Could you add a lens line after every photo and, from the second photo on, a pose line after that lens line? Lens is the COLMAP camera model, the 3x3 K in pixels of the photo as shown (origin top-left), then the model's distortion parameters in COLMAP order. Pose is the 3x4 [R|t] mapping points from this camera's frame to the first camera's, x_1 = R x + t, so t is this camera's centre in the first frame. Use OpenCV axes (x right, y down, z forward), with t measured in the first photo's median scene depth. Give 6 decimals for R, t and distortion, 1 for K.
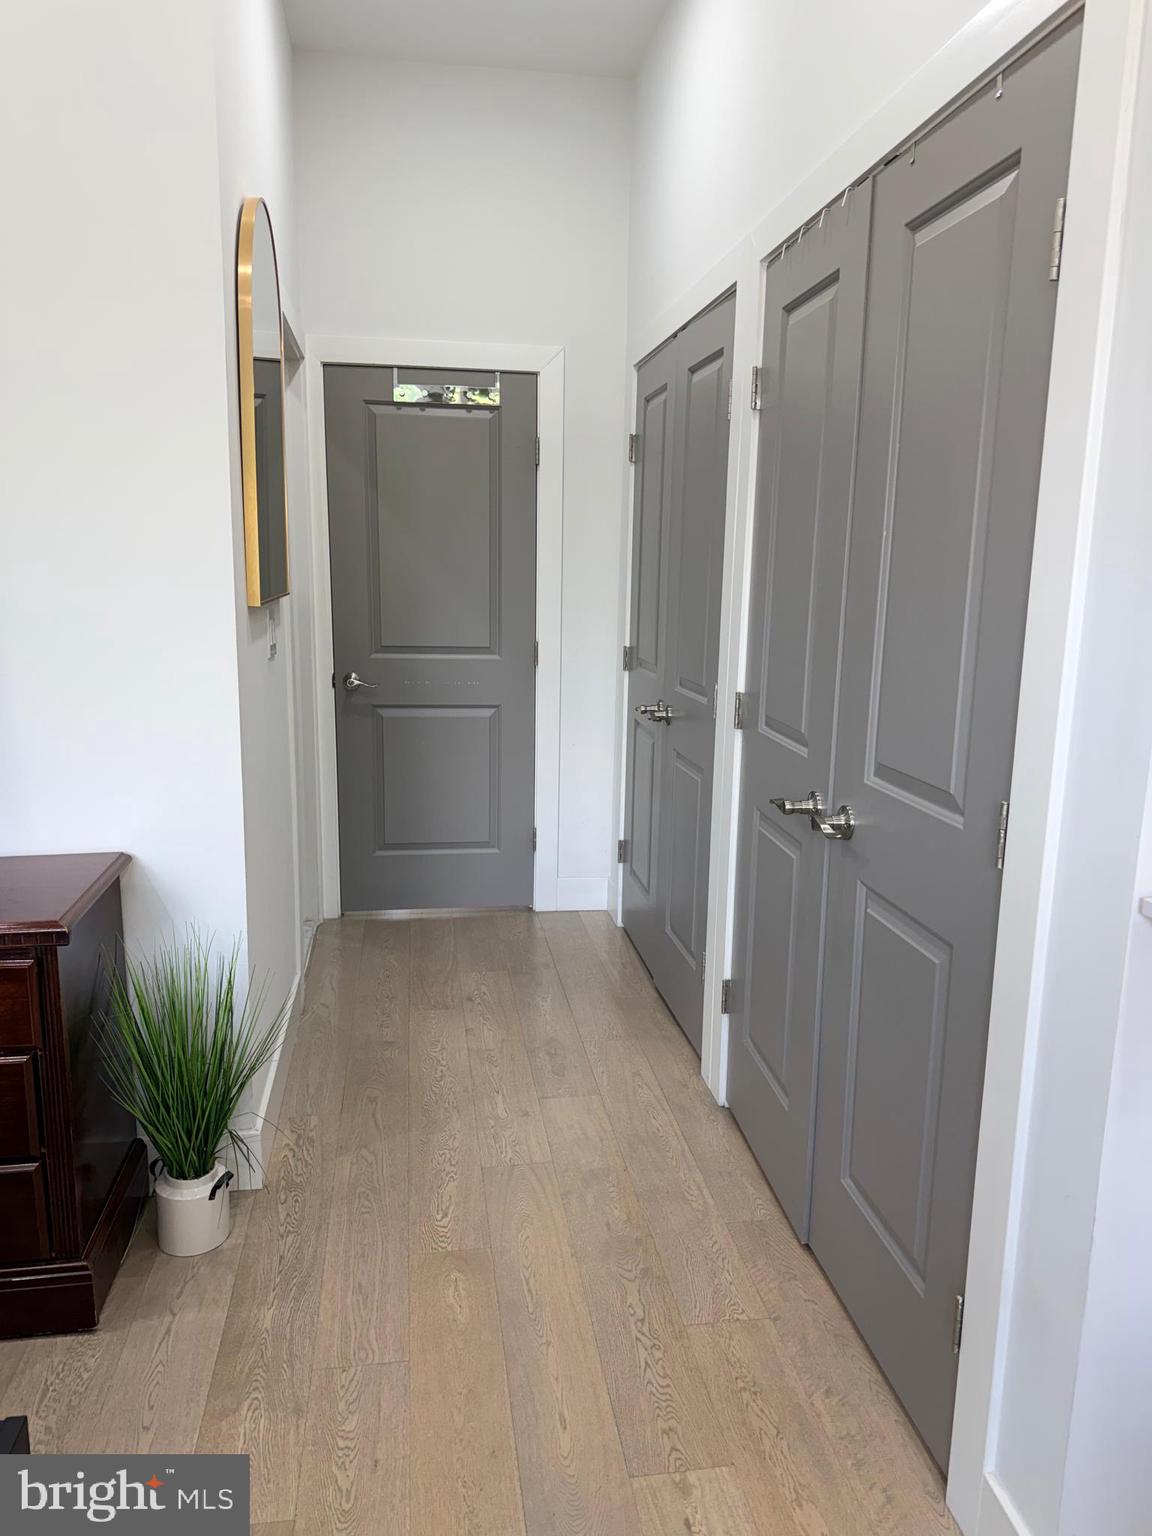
lens RADIAL K [[1096.0, 0, 568.8], [0, 1096.0, 782.0], [0, 0, 1]] dist [0.149650, -0.291393]
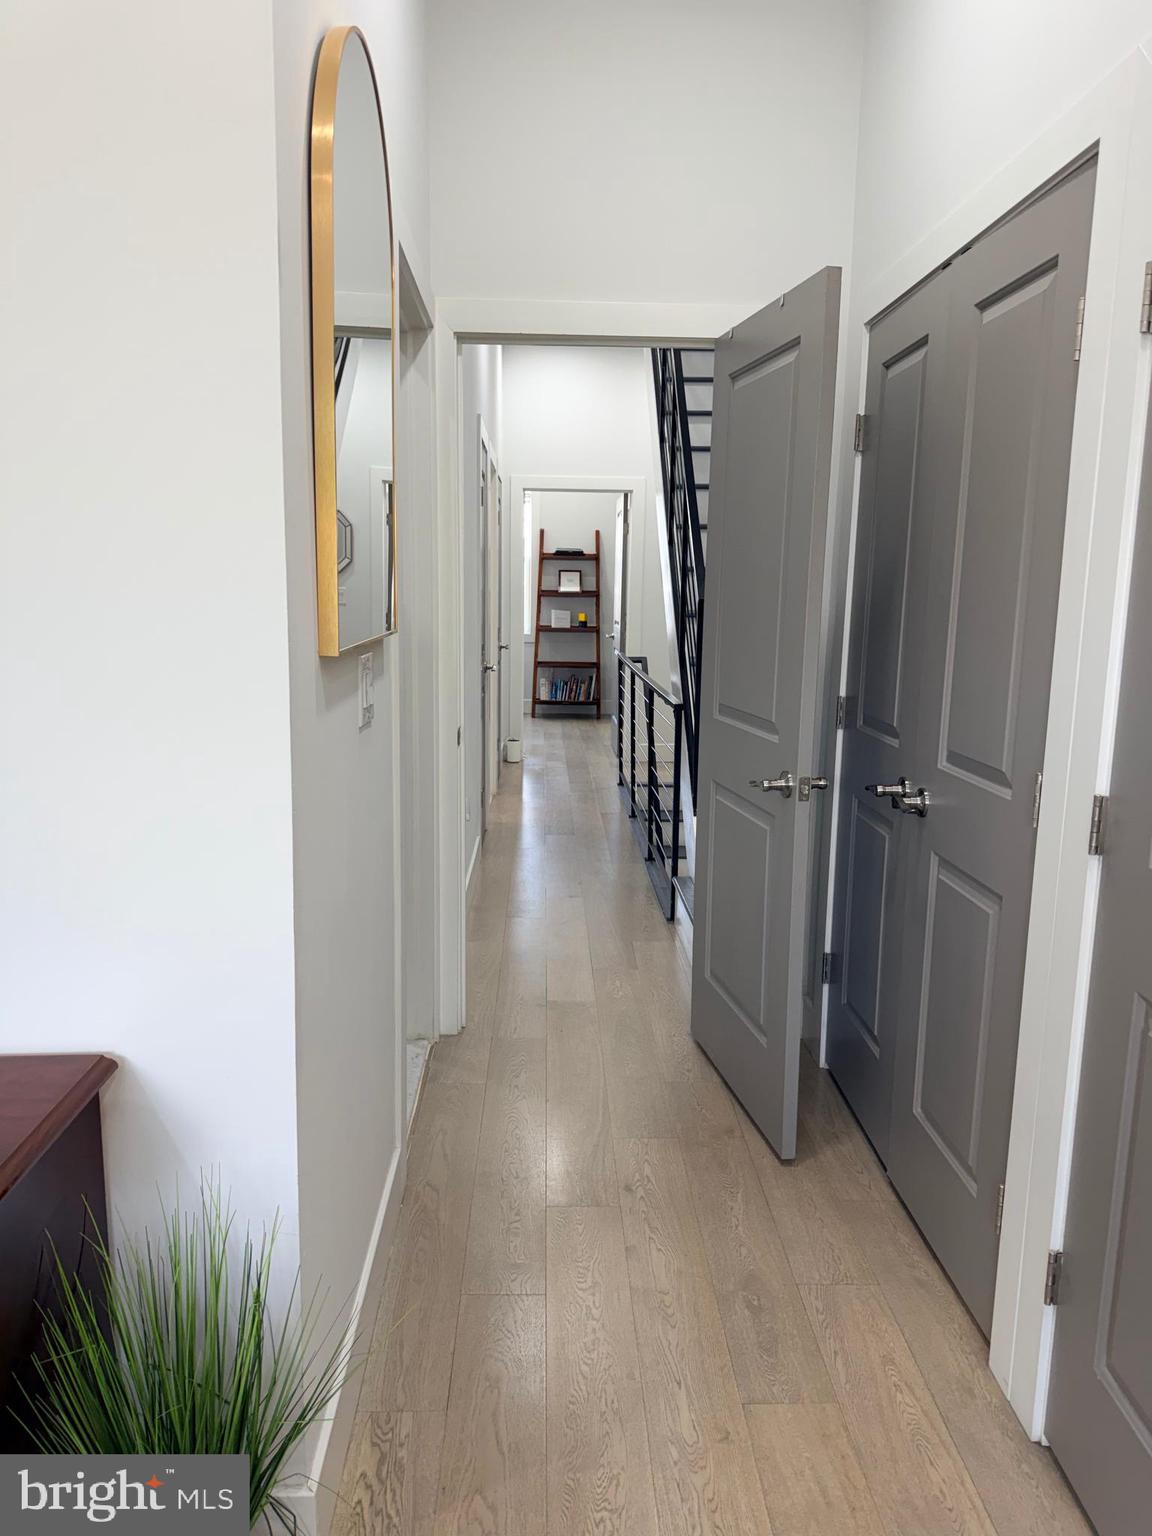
lens RADIAL K [[1096.0, 0, 568.8], [0, 1096.0, 782.0], [0, 0, 1]] dist [0.149650, -0.291393]
pose [[0.992630, 0.016940, -0.119998, -0.056427], [-0.019952, 0.999514, -0.023942, -0.062746], [0.119535, 0.026160, 0.992485, 0.326570]]
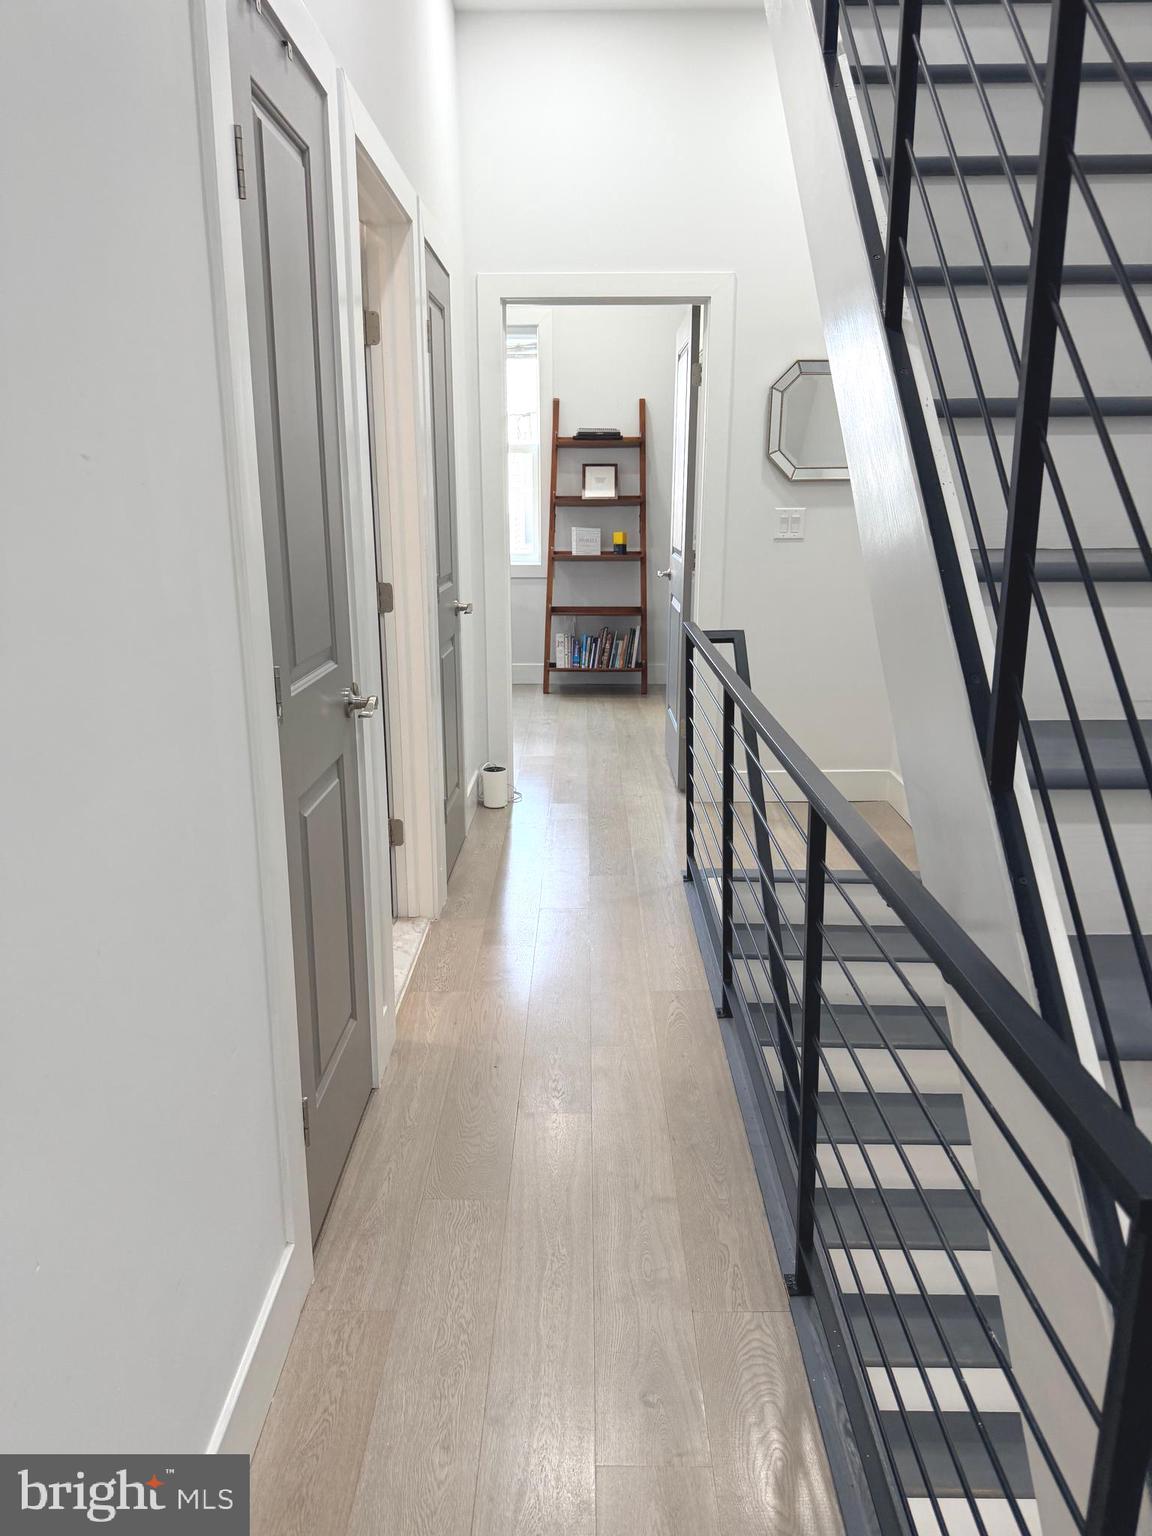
lens RADIAL K [[1096.0, 0, 568.8], [0, 1096.0, 782.0], [0, 0, 1]] dist [0.149650, -0.291393]
pose [[0.987172, 0.020341, -0.158357, -0.100750], [-0.011525, 0.998342, 0.056395, -0.150474], [0.159242, -0.053846, 0.985770, 0.769368]]
